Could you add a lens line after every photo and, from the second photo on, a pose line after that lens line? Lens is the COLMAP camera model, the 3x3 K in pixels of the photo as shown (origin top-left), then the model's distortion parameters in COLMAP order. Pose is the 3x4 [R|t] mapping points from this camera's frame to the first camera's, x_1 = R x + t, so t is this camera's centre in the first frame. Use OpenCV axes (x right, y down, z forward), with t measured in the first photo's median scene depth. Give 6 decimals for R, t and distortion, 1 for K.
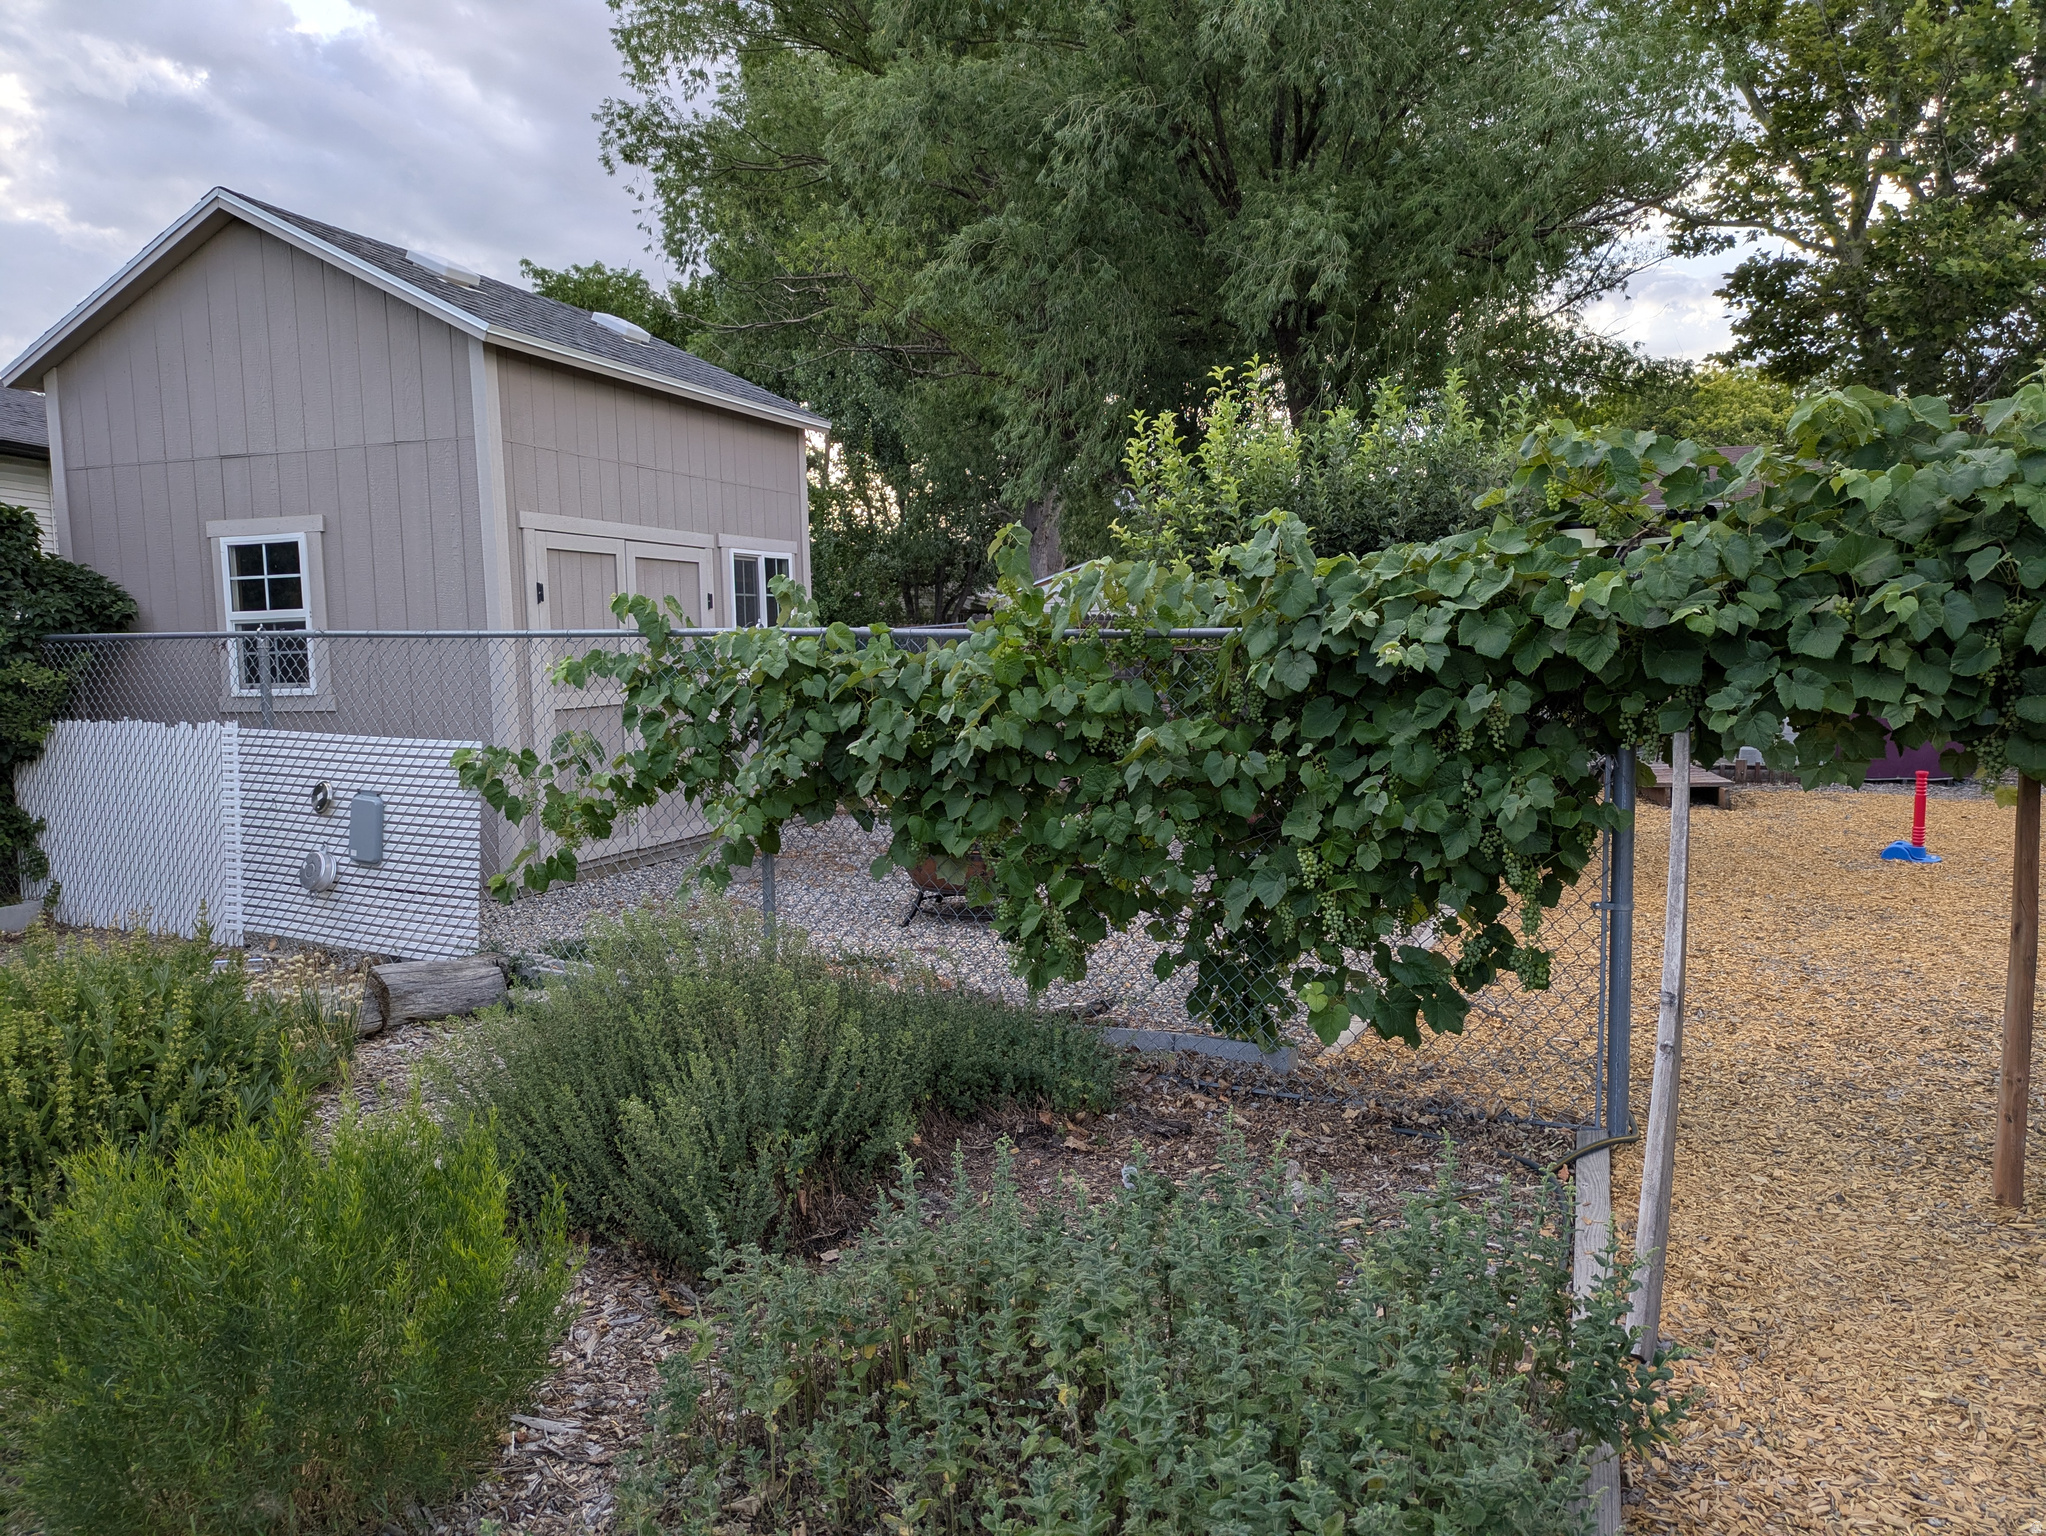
lens RADIAL K [[1534.7, 0, 1023.0], [0, 1534.7, 768.0], [0, 0, 1]] dist [0.053797, -0.005456]
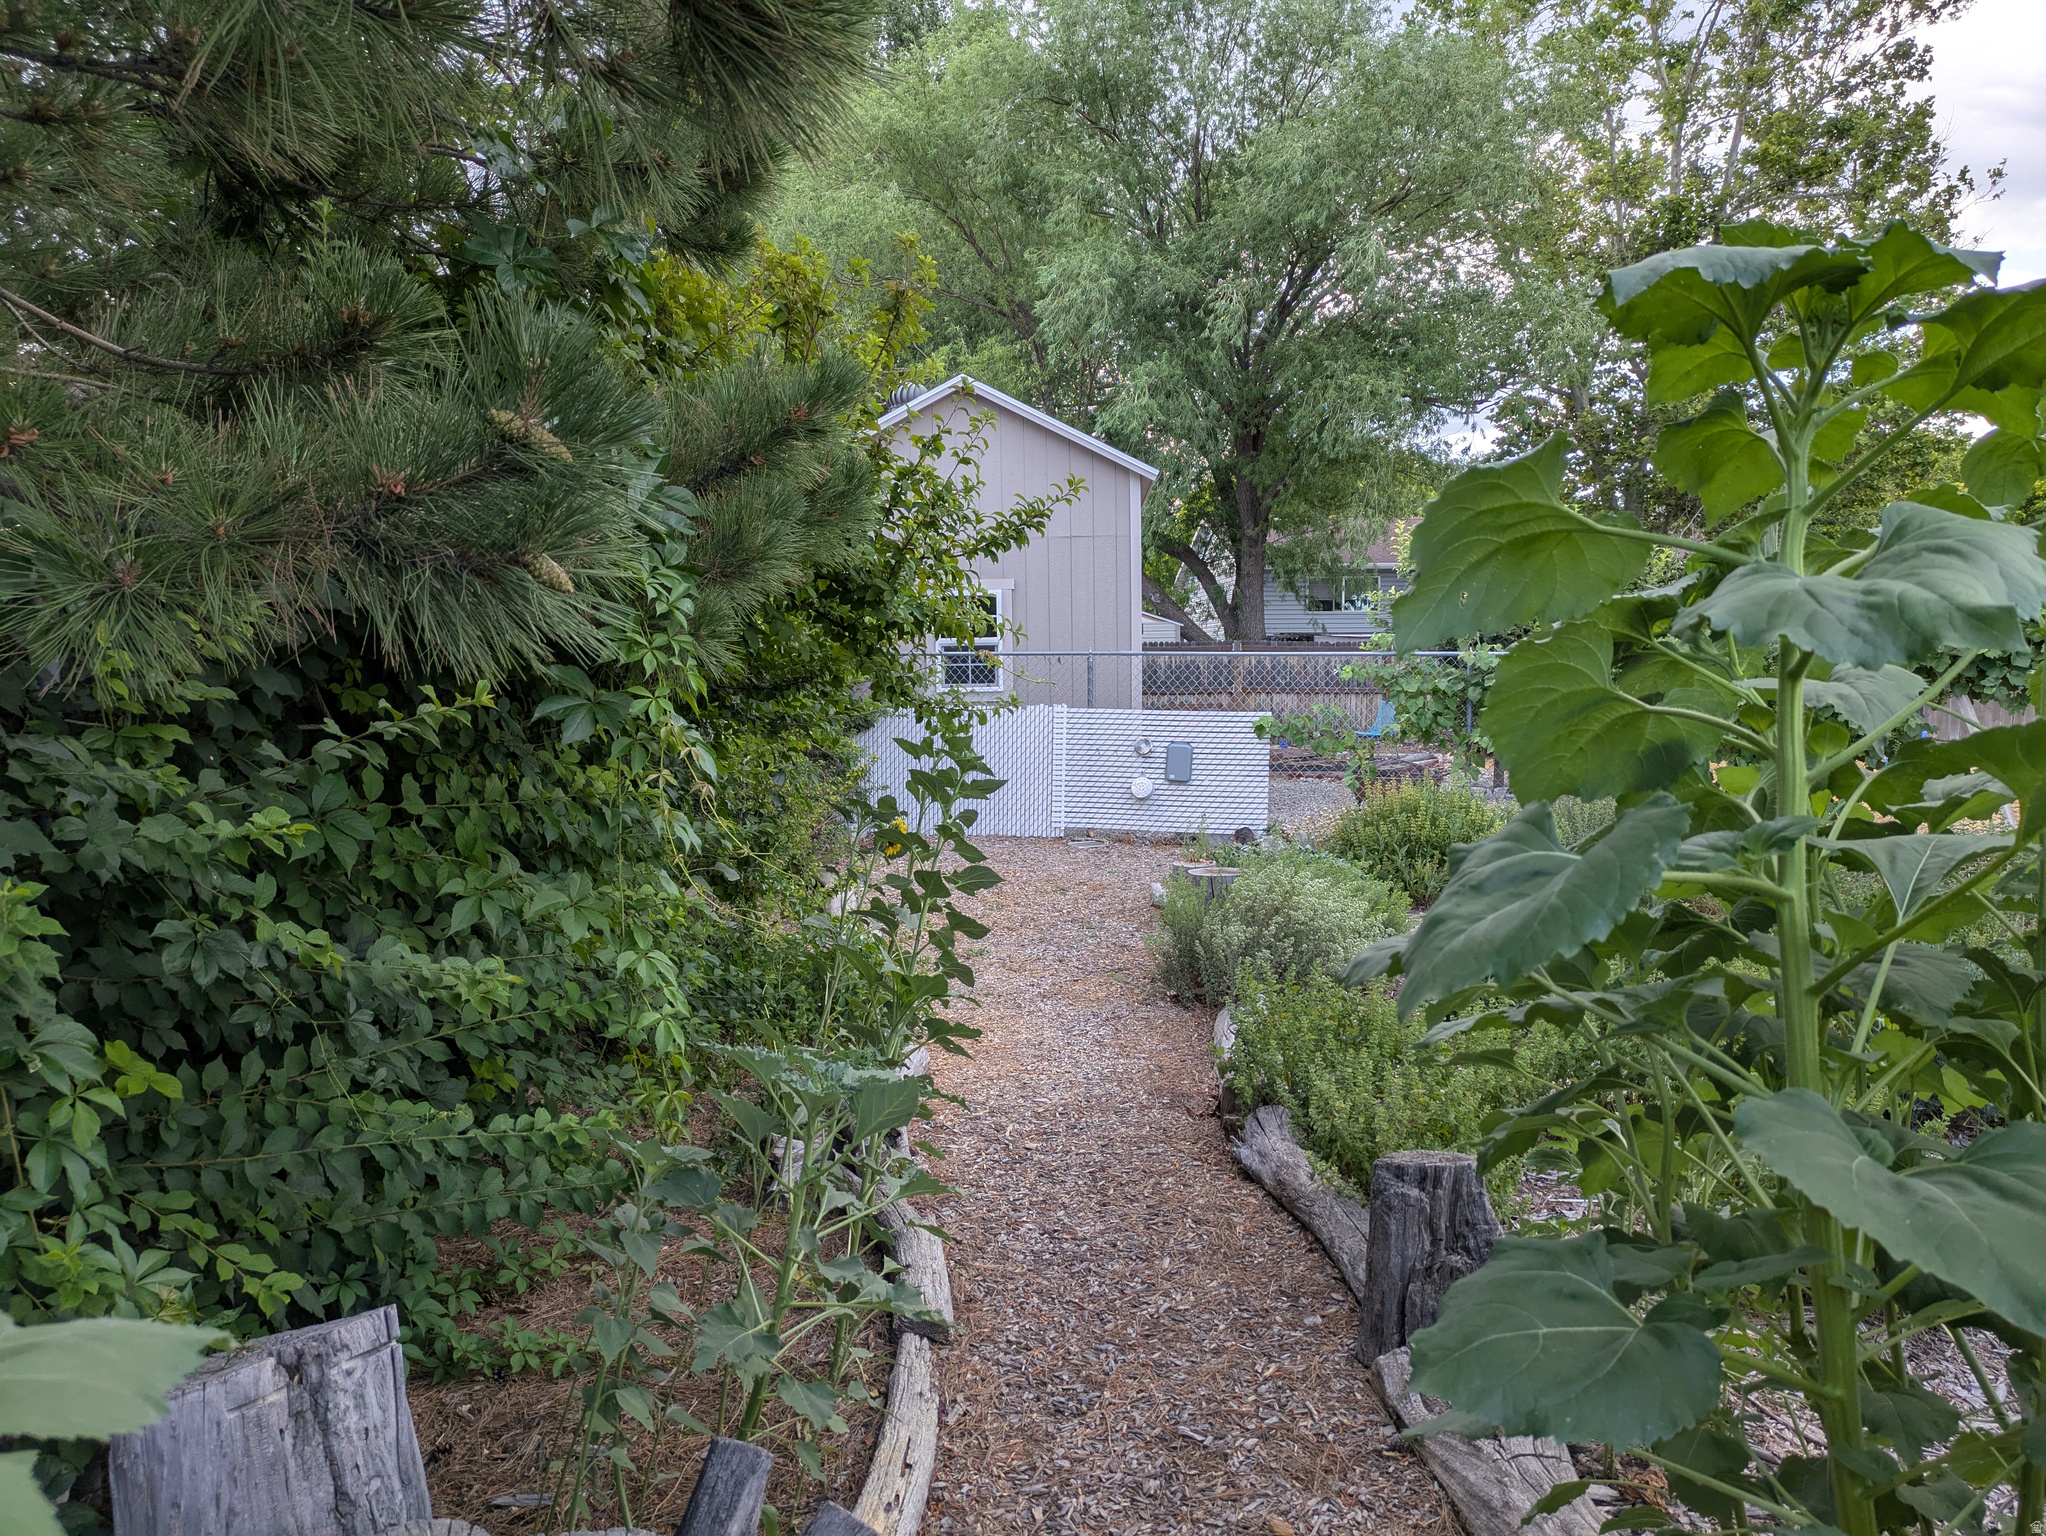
lens RADIAL K [[1583.5, 0, 1023.0], [0, 1583.5, 768.0], [0, 0, 1]] dist [0.019834, -0.001508]
pose [[0.960753, -0.004417, 0.277370, -0.897104], [0.011196, 0.999676, -0.022861, 0.069499], [-0.277179, 0.025069, 0.960491, -0.560973]]
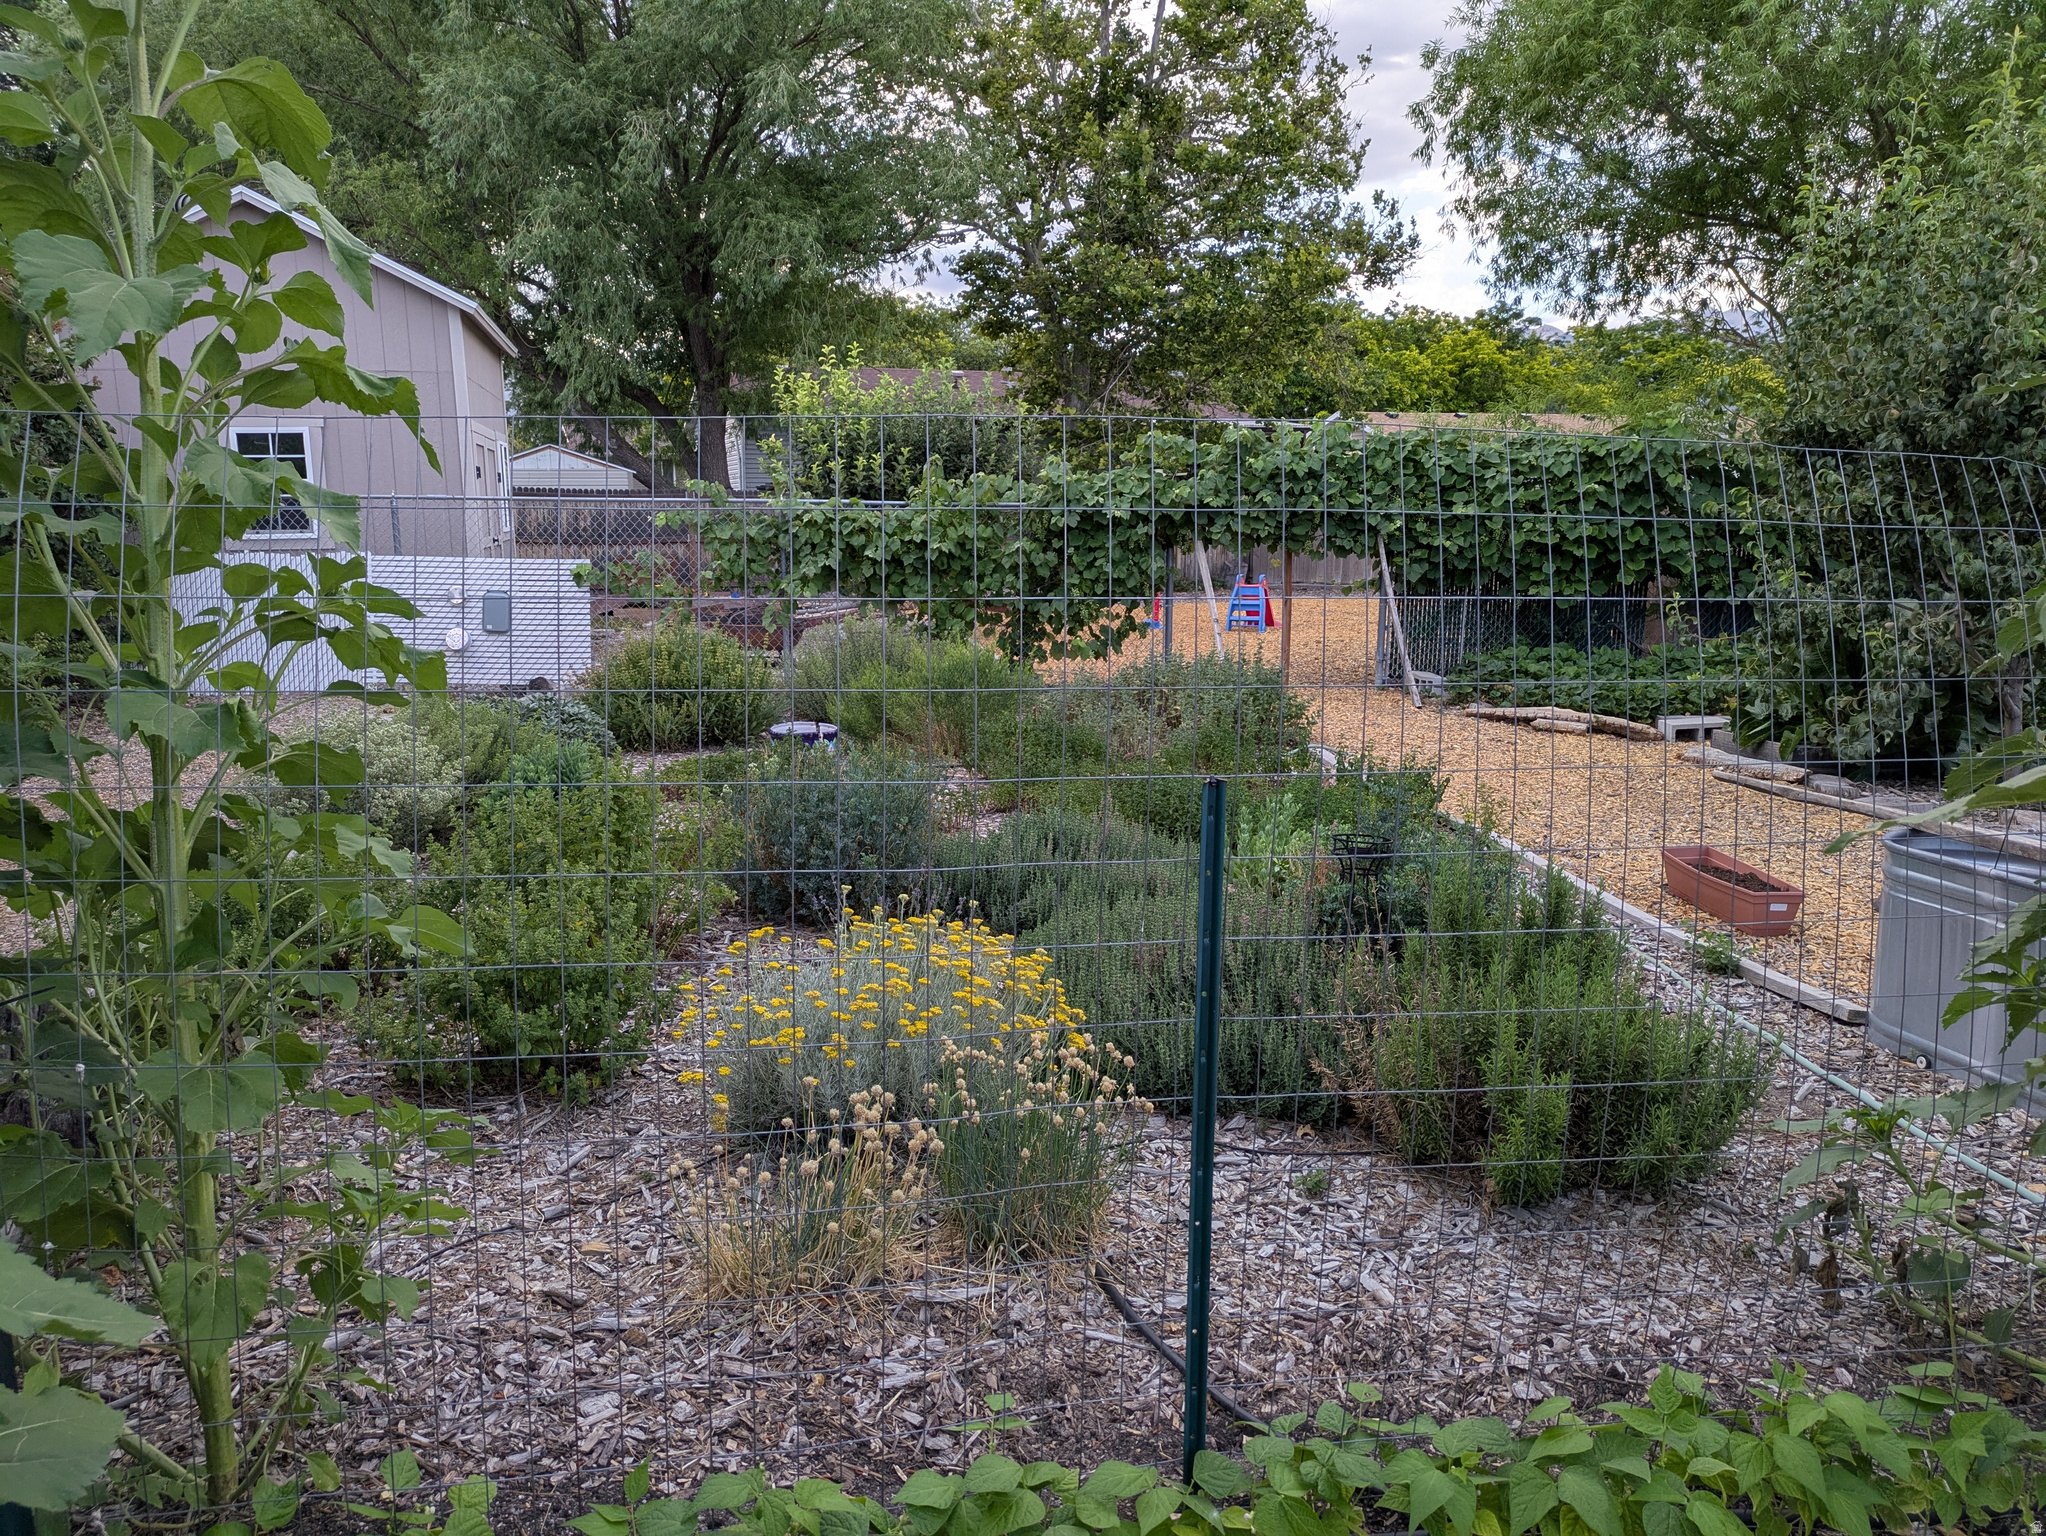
lens RADIAL K [[1534.7, 0, 1023.0], [0, 1534.7, 768.0], [0, 0, 1]] dist [0.053797, -0.005456]
pose [[0.855094, -0.070254, 0.513690, -0.669587], [0.033171, 0.996160, 0.081021, 0.076493], [-0.517410, -0.052241, 0.854142, -0.650266]]
